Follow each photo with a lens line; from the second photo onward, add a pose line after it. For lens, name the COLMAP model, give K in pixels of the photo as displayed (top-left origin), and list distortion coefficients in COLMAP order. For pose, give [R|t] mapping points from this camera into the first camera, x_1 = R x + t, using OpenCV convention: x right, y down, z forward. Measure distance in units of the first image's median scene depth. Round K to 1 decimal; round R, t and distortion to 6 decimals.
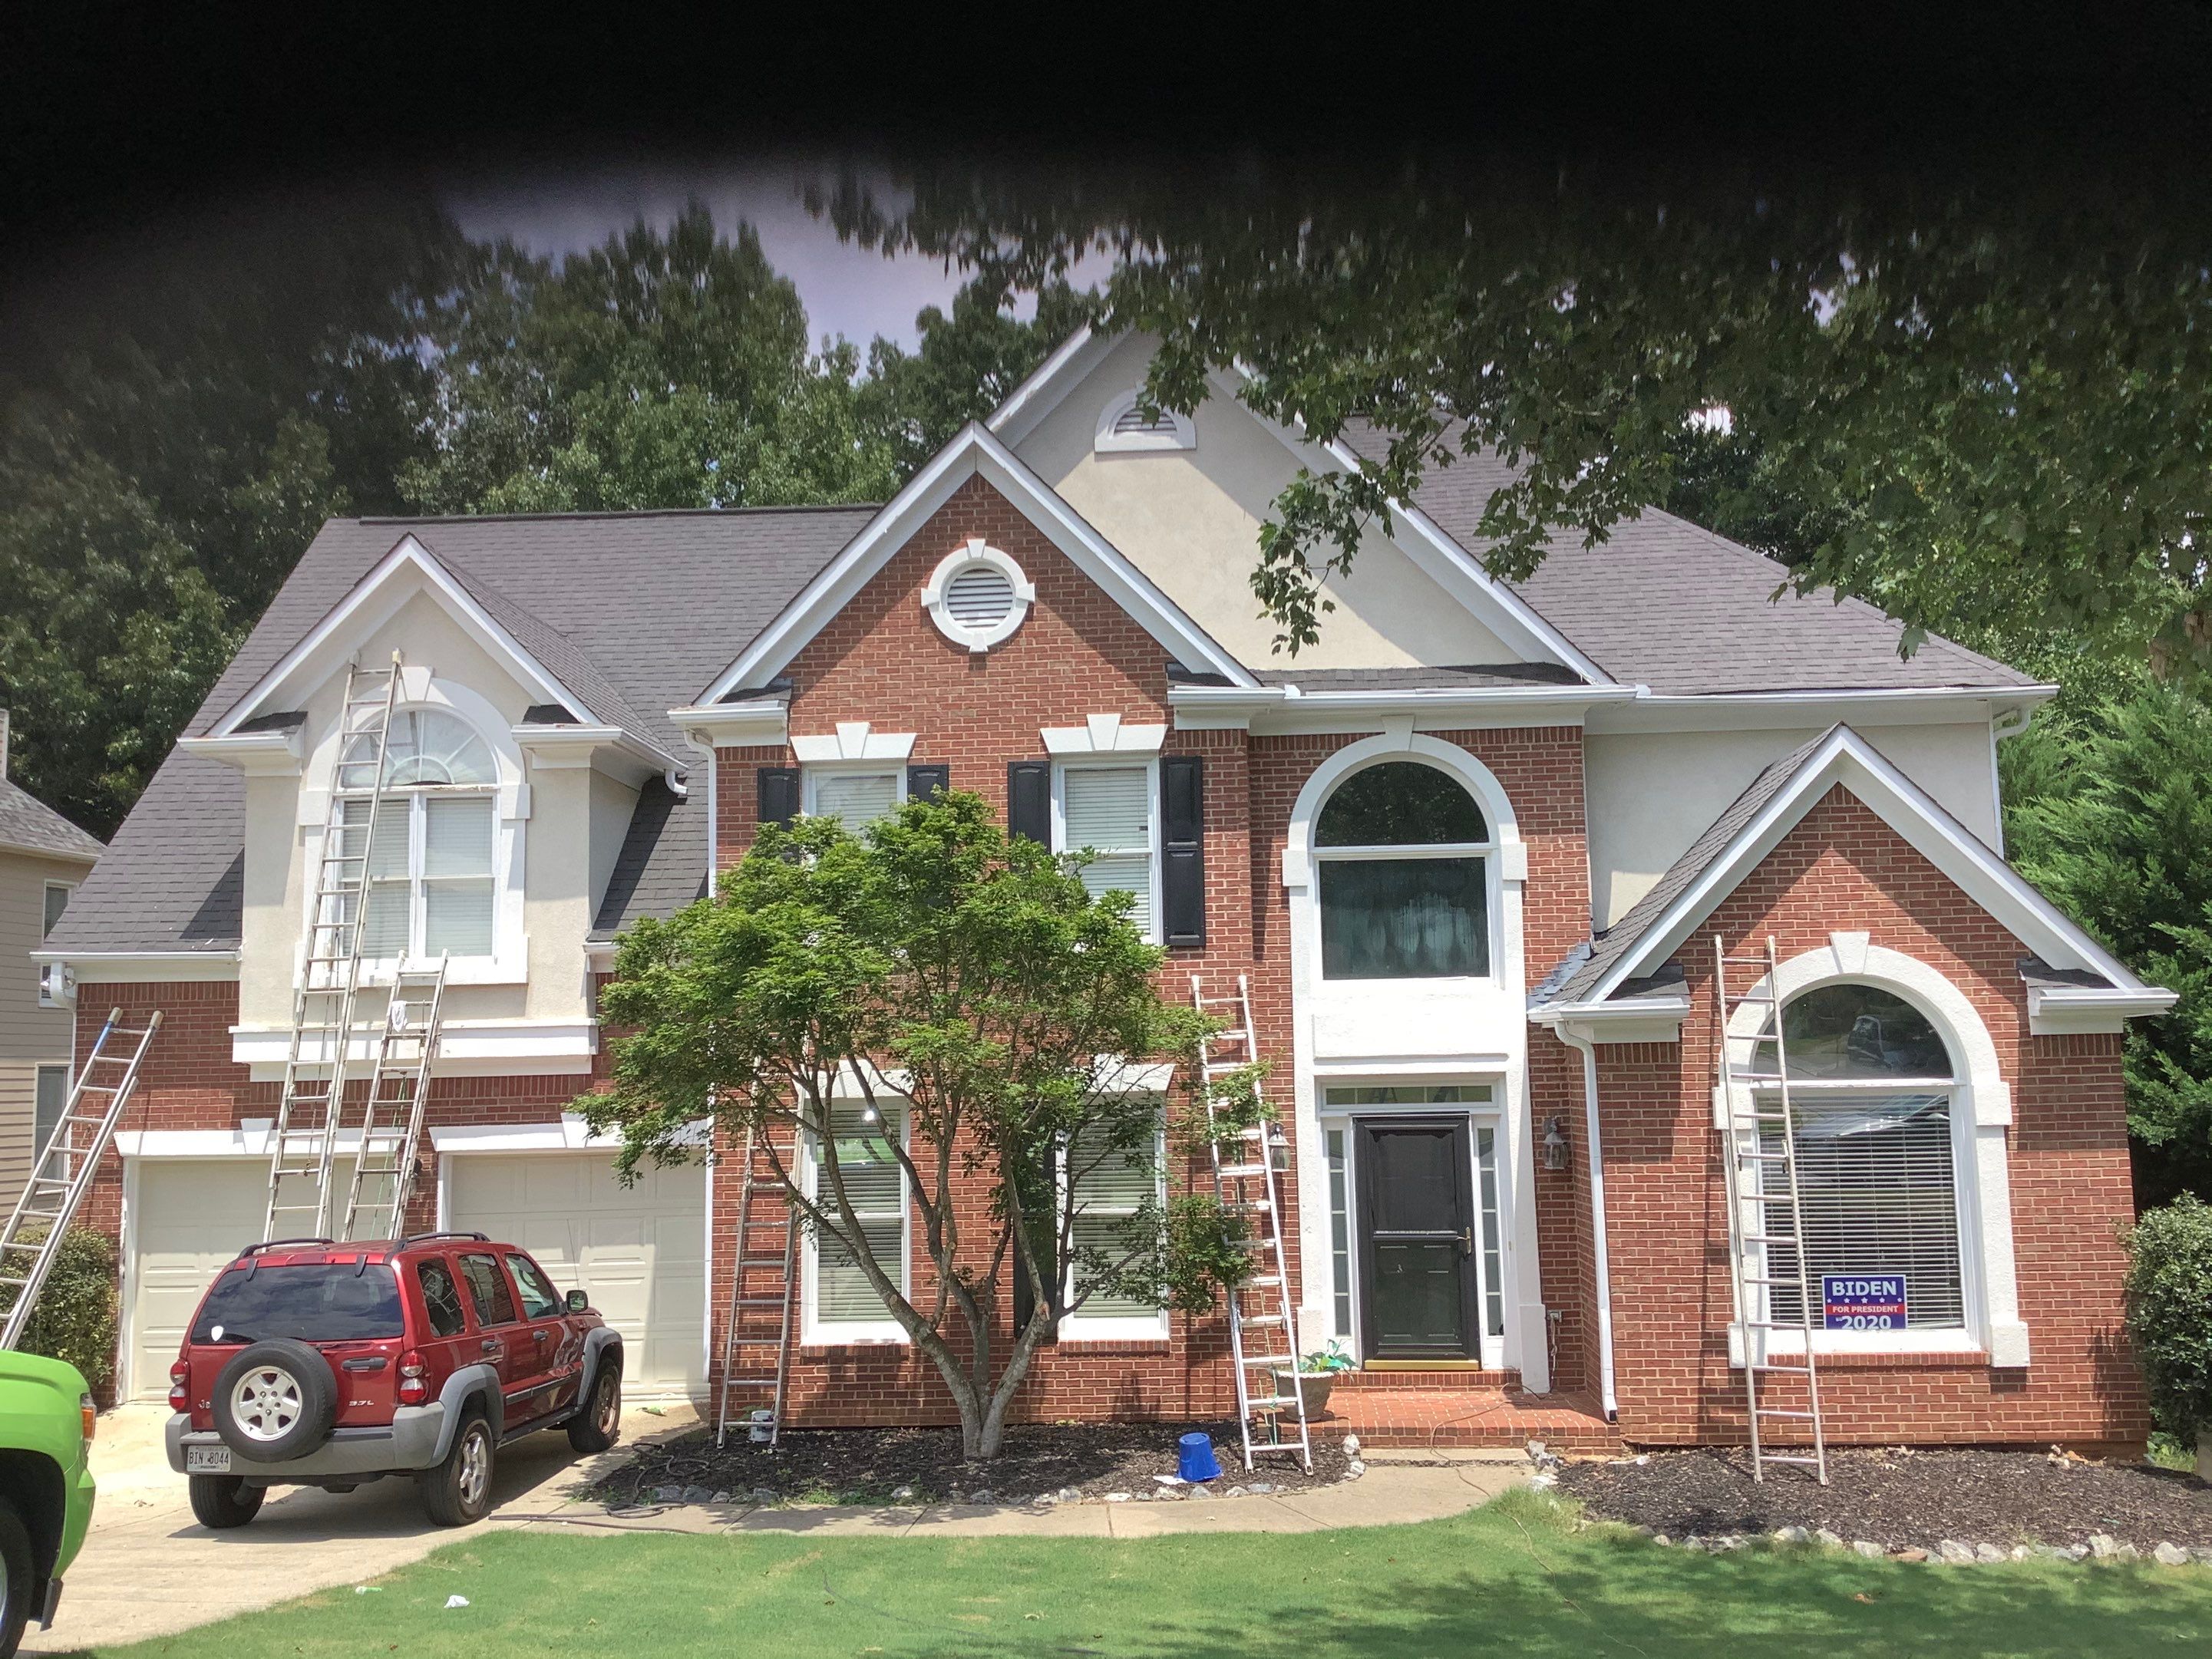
lens RADIAL K [[2046.5, 0, 1109.2], [0, 2046.5, 817.9], [0, 0, 1]] dist [0.094495, -0.189839]
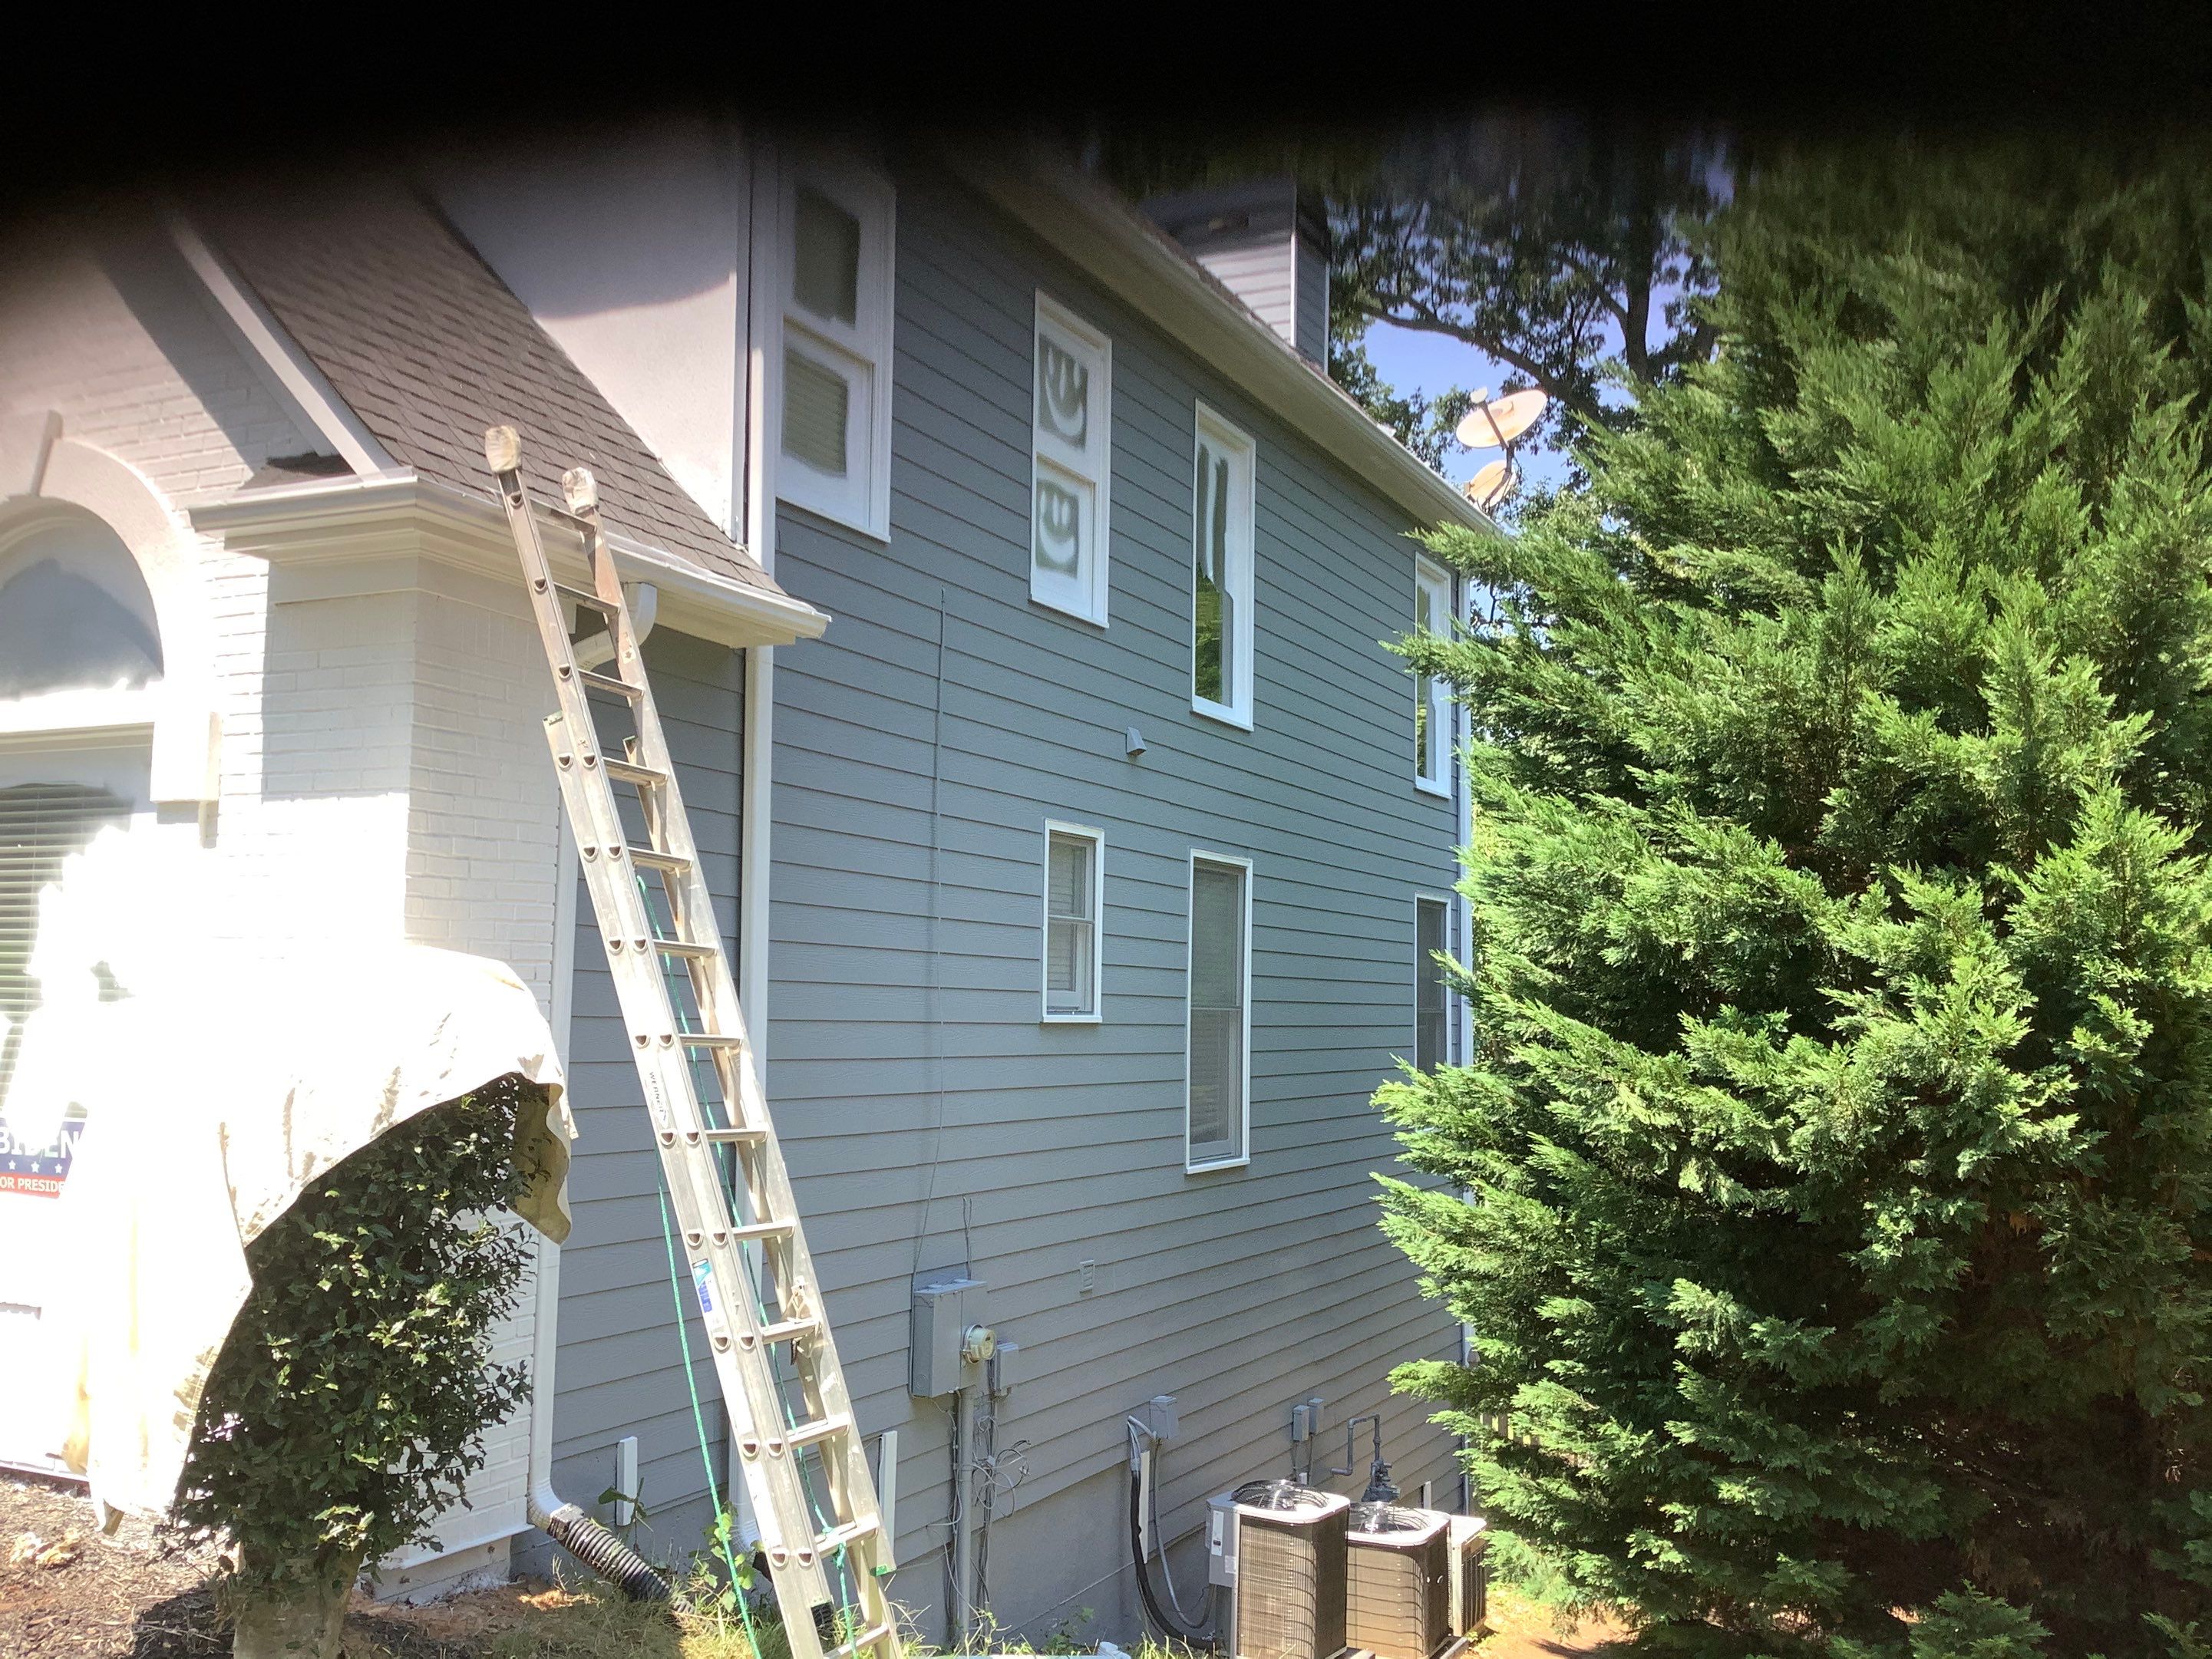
lens RADIAL K [[2060.2, 0, 1106.0], [0, 2060.2, 829.5], [0, 0, 1]] dist [0.089832, -0.182838]
pose [[0.924291, 0.006319, -0.381636, 0.719462], [0.008283, 0.999295, 0.036607, 0.126923], [0.381599, -0.036996, 0.923587, 0.594762]]
